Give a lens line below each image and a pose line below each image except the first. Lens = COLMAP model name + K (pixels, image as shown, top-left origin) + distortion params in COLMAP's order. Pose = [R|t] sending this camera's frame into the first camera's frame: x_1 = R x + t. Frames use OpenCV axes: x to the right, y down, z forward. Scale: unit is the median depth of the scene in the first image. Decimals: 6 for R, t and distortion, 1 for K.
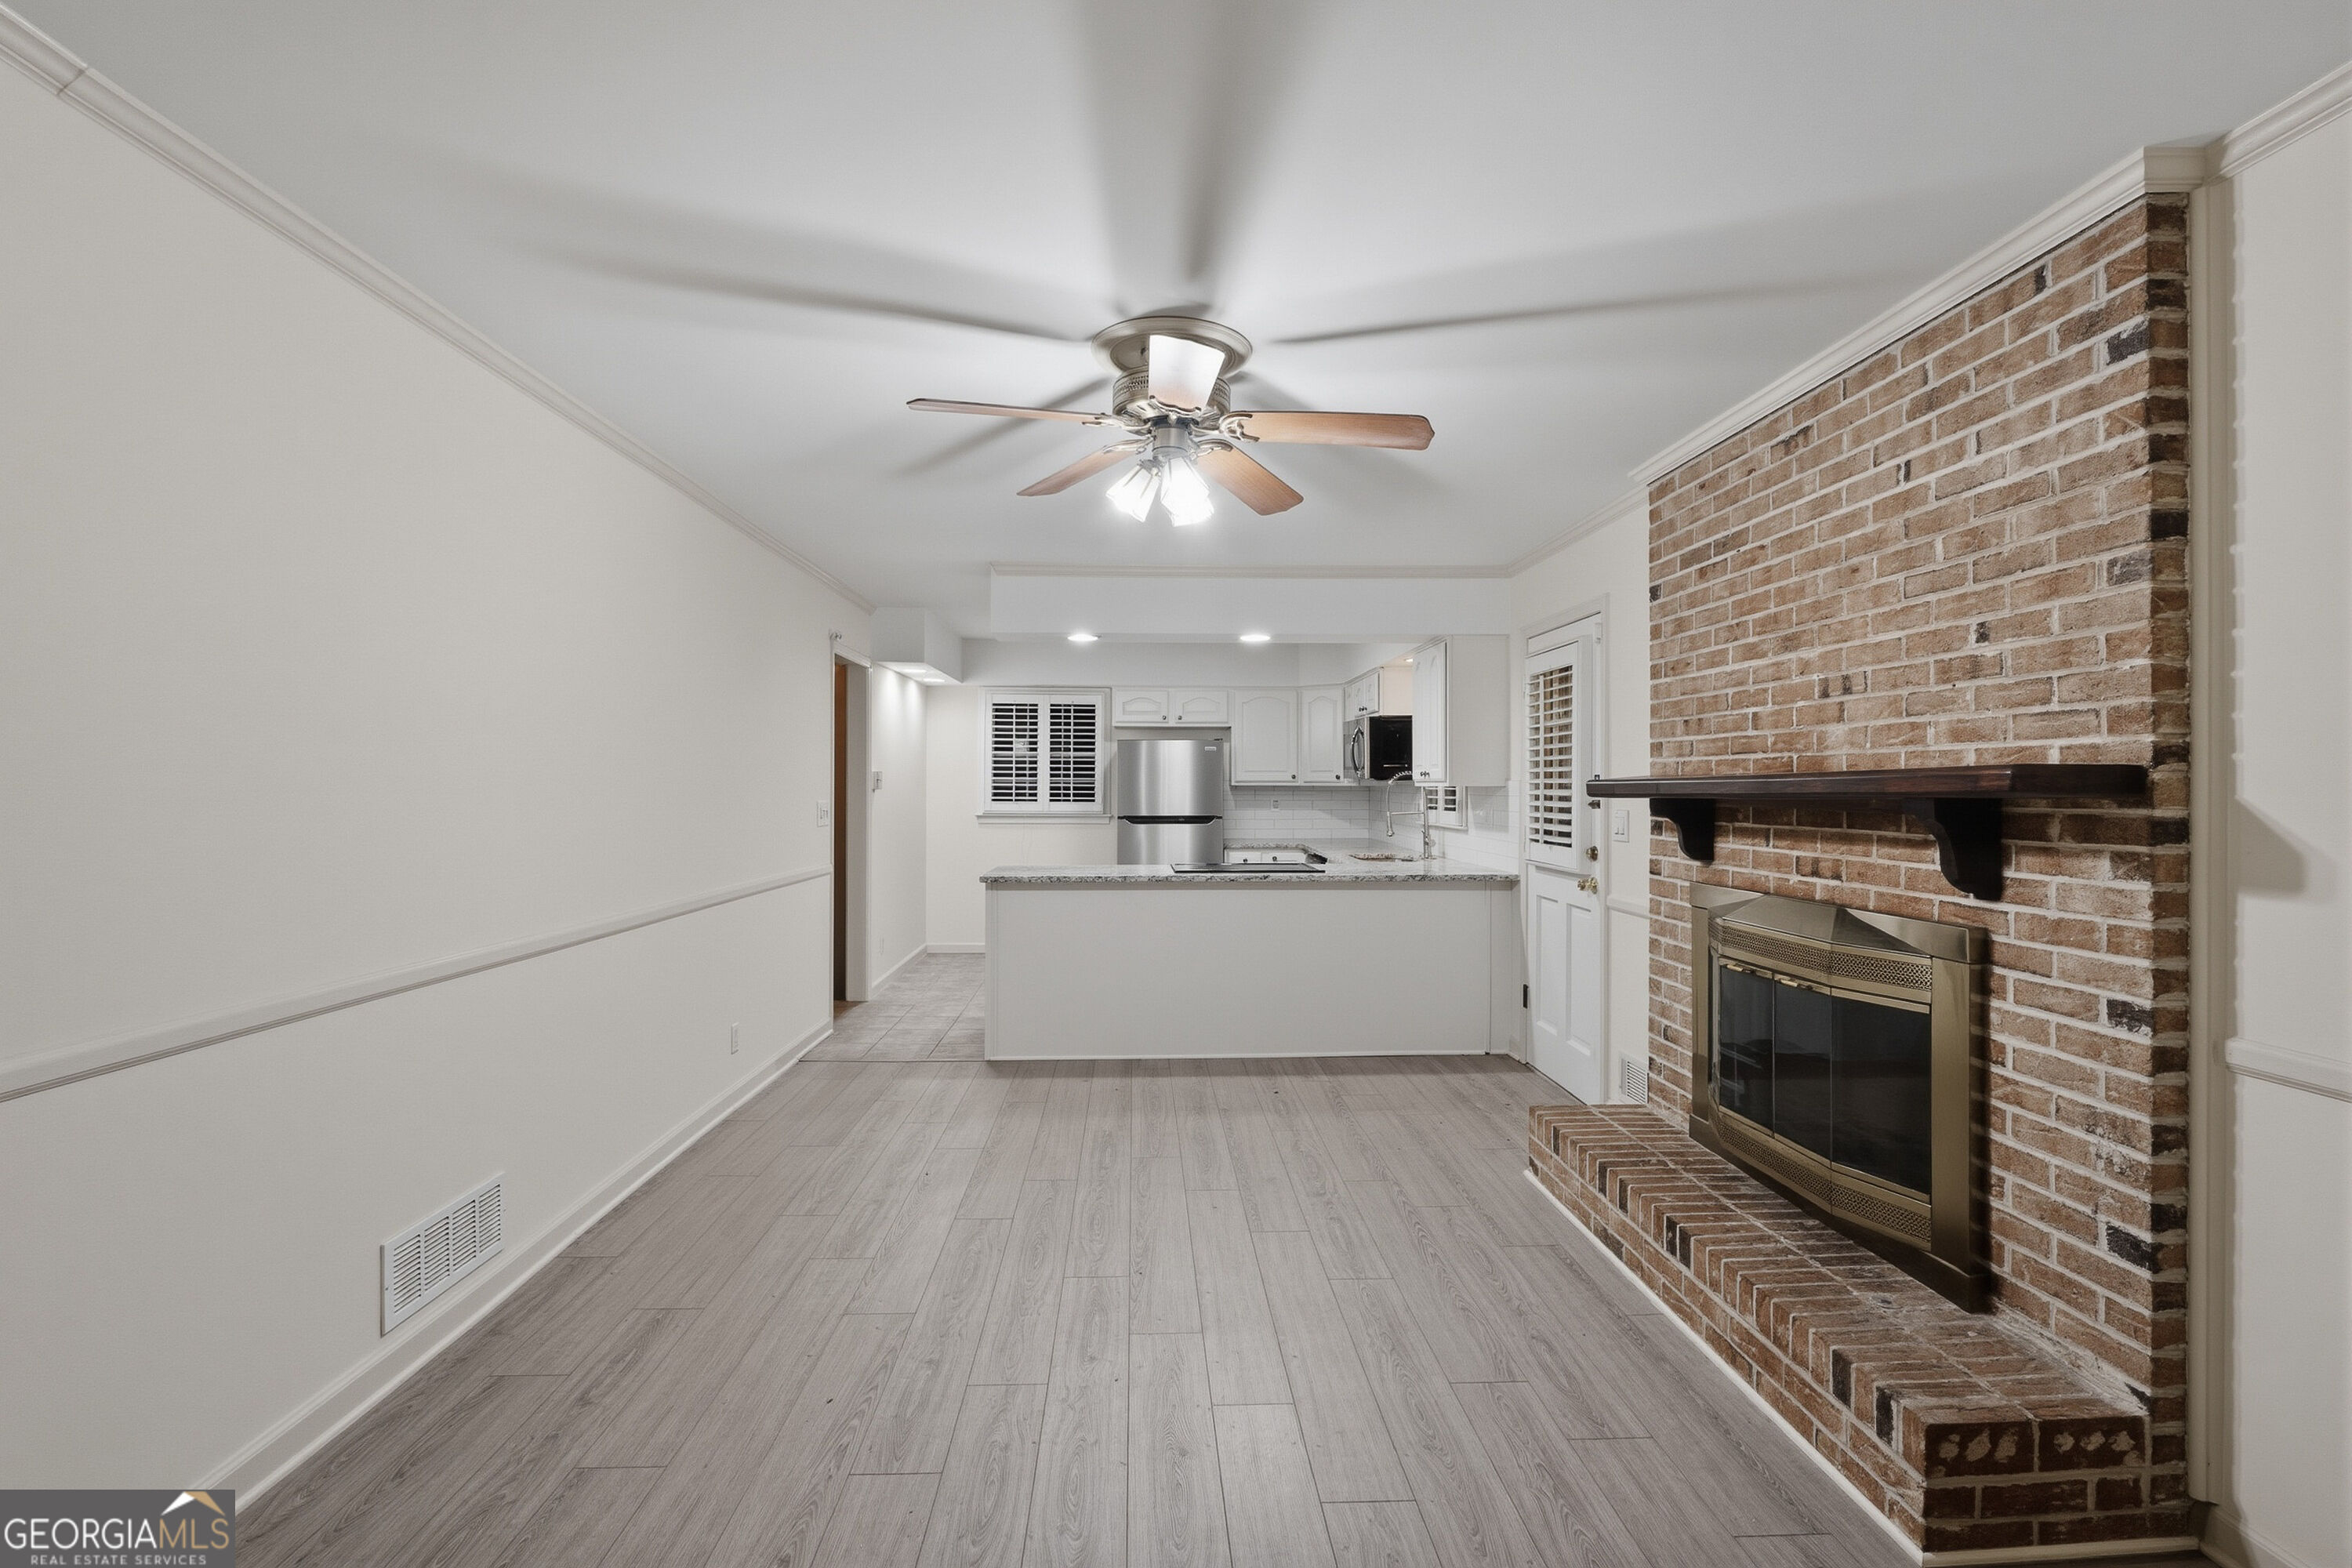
lens RADIAL K [[1064.3, 0, 1193.9], [0, 1064.3, 775.2], [0, 0, 1]] dist [-0.010763, 0.000477]
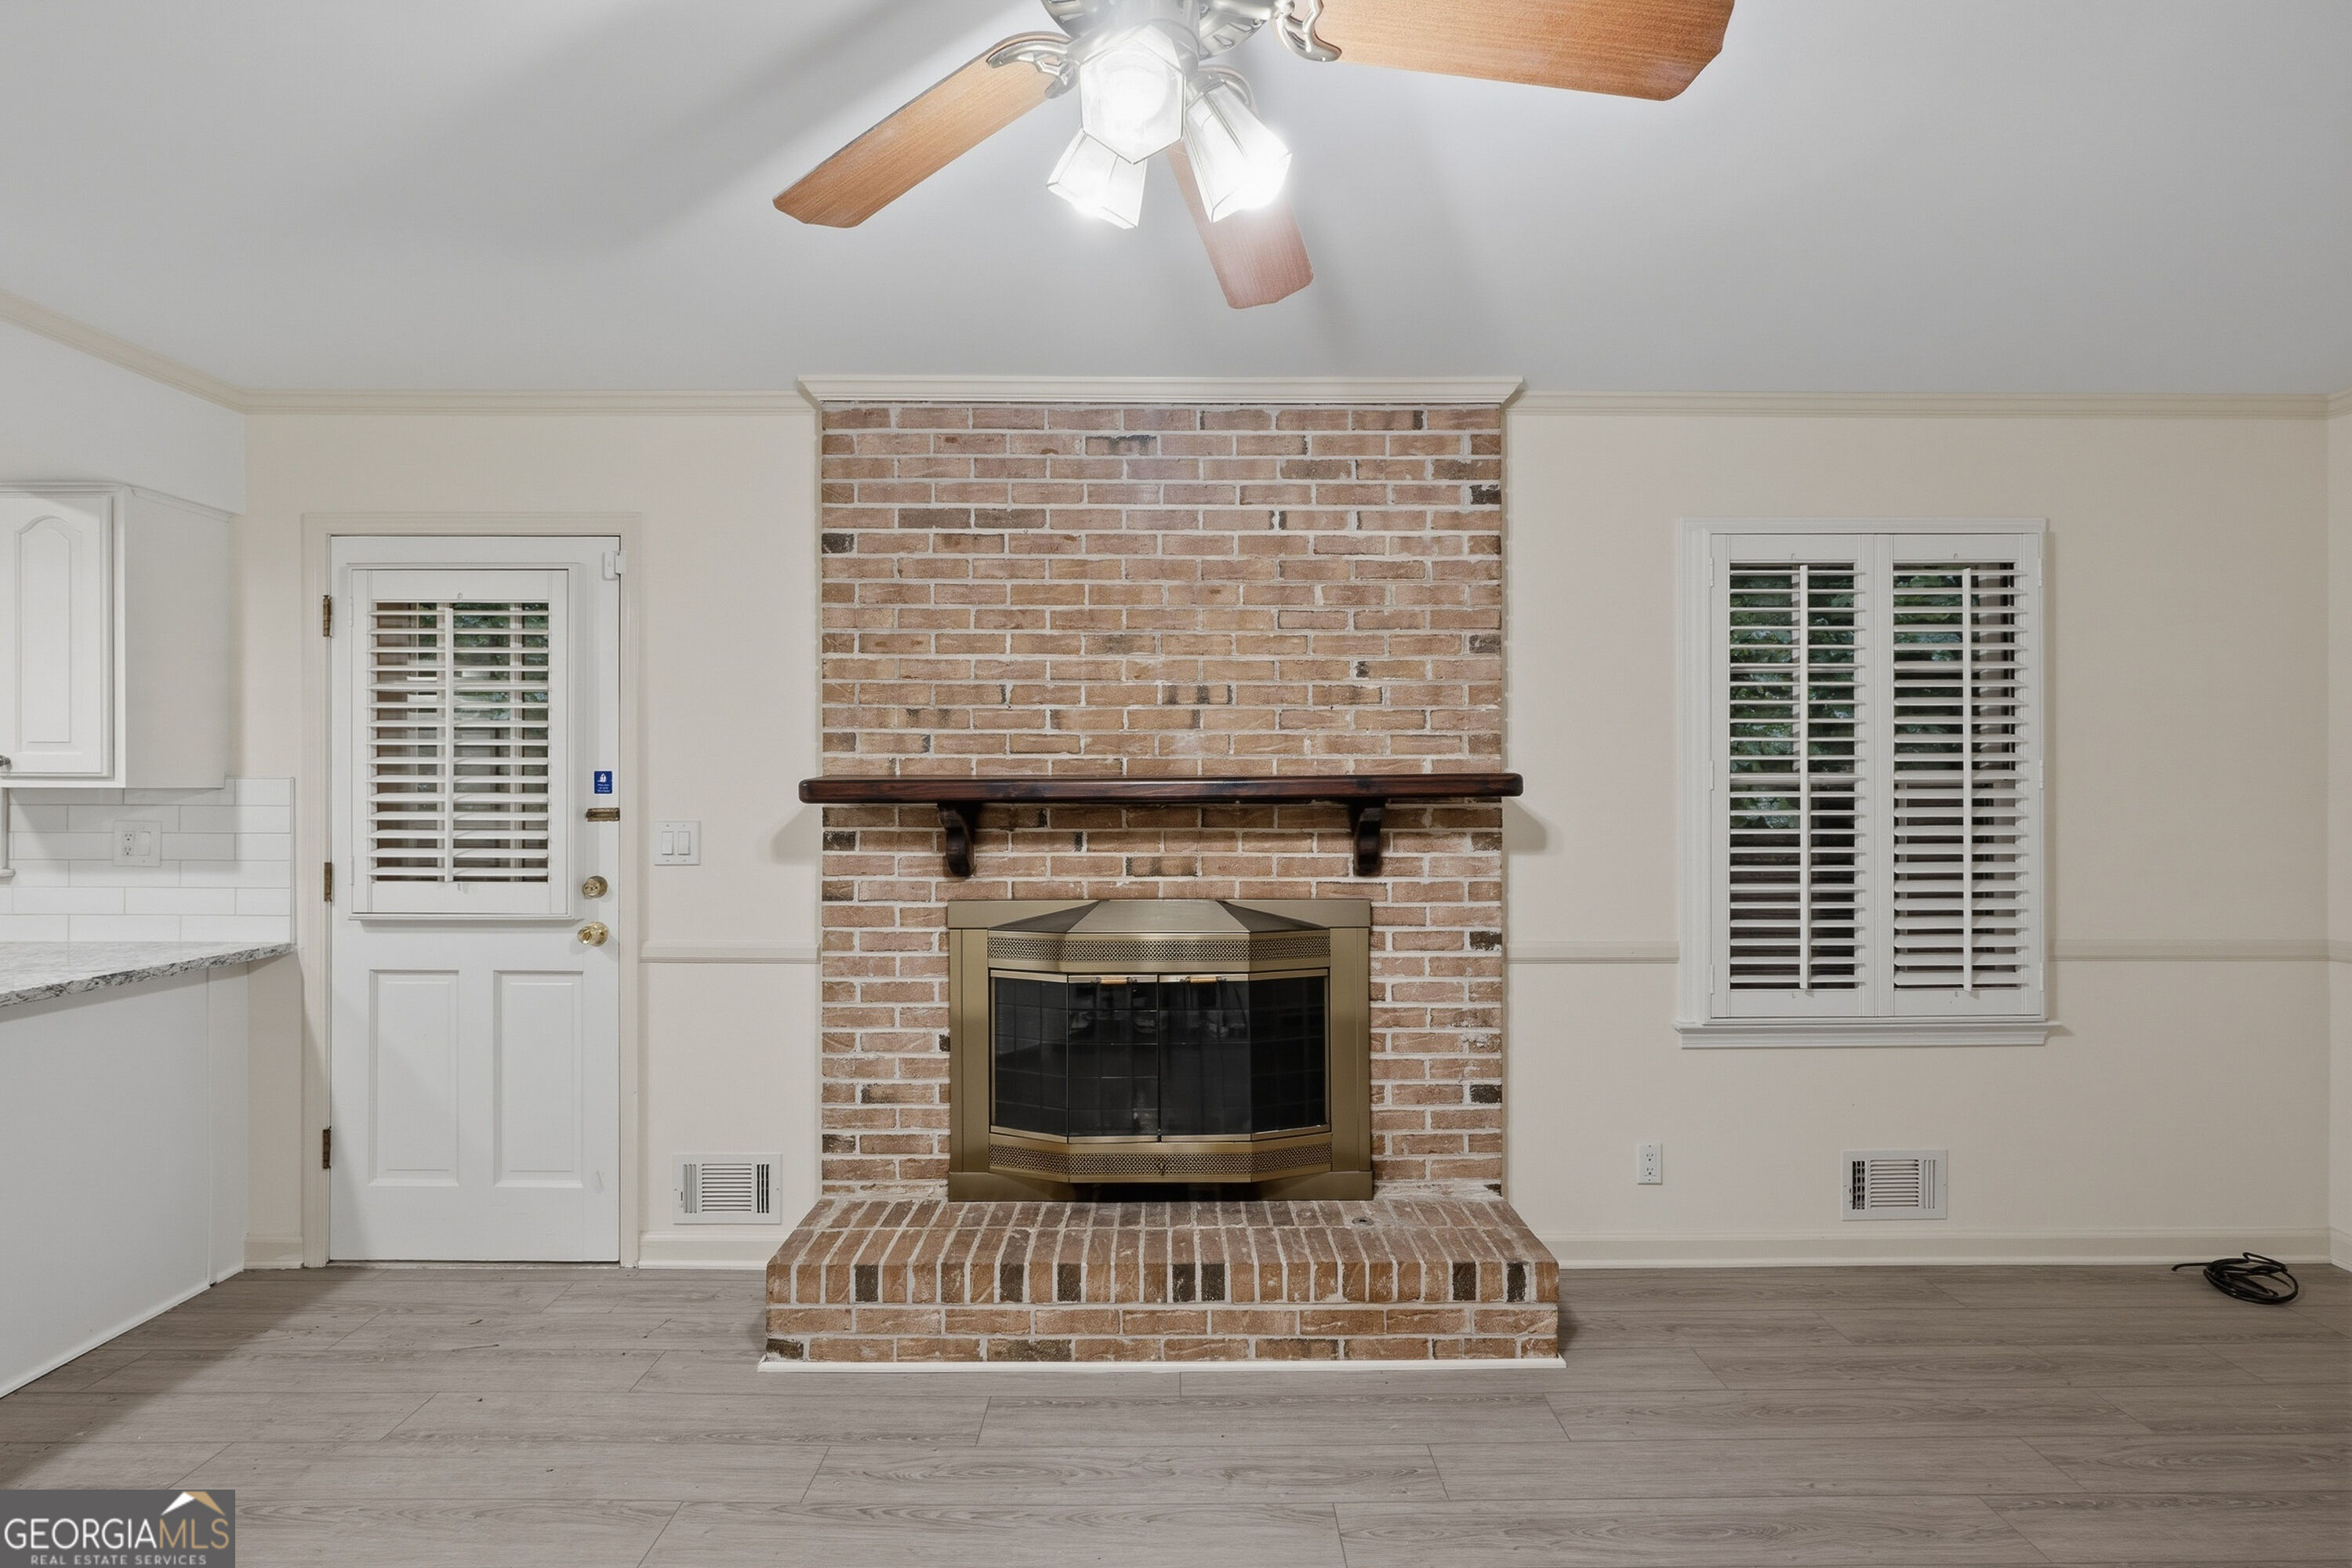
lens RADIAL K [[1075.5, 0, 1176.0], [0, 1075.5, 784.0], [0, 0, 1]] dist [0.016009, -0.022619]
pose [[0.052185, 0.004023, 0.998629, -0.538959], [-0.010197, 0.999942, -0.003495, 0.011052], [-0.998585, -0.010001, 0.052223, 1.084237]]
